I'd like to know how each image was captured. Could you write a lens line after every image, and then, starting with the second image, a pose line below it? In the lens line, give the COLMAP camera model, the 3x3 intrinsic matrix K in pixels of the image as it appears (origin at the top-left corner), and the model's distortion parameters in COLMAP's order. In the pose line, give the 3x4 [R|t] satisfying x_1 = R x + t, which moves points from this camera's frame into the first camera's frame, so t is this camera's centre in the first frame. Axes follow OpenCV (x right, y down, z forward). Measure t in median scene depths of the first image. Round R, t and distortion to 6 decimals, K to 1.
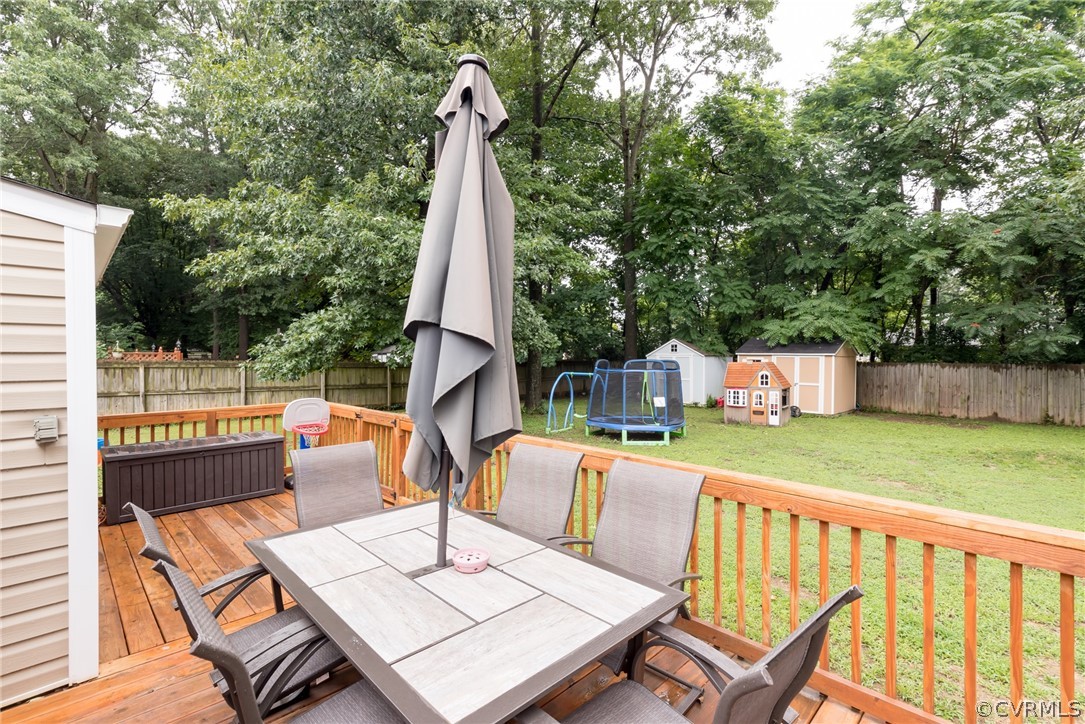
lens RADIAL K [[472.8, 0, 534.9], [0, 472.8, 359.8], [0, 0, 1]] dist [-0.000723, -0.000417]
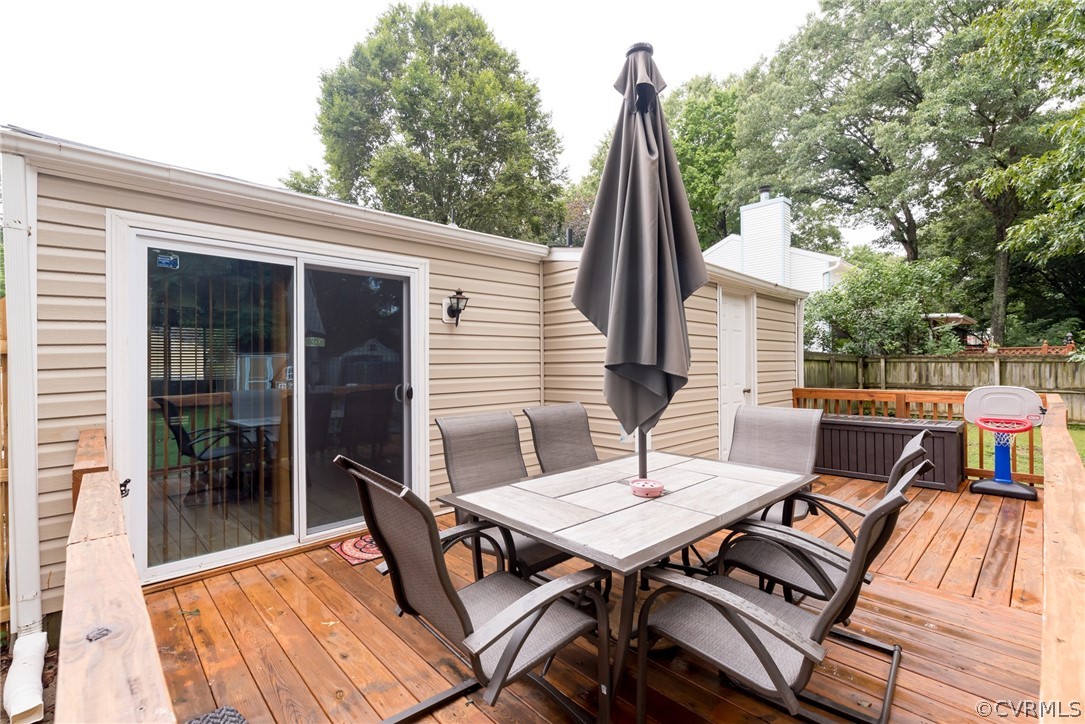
lens RADIAL K [[472.8, 0, 534.7], [0, 472.8, 364.5], [0, 0, 1]] dist [-0.000723, -0.000417]
pose [[0.003774, 0.001977, -0.999991, 0.299211], [0.005826, 0.999981, 0.001999, 0.044227], [0.999976, -0.005834, 0.003763, 0.235877]]
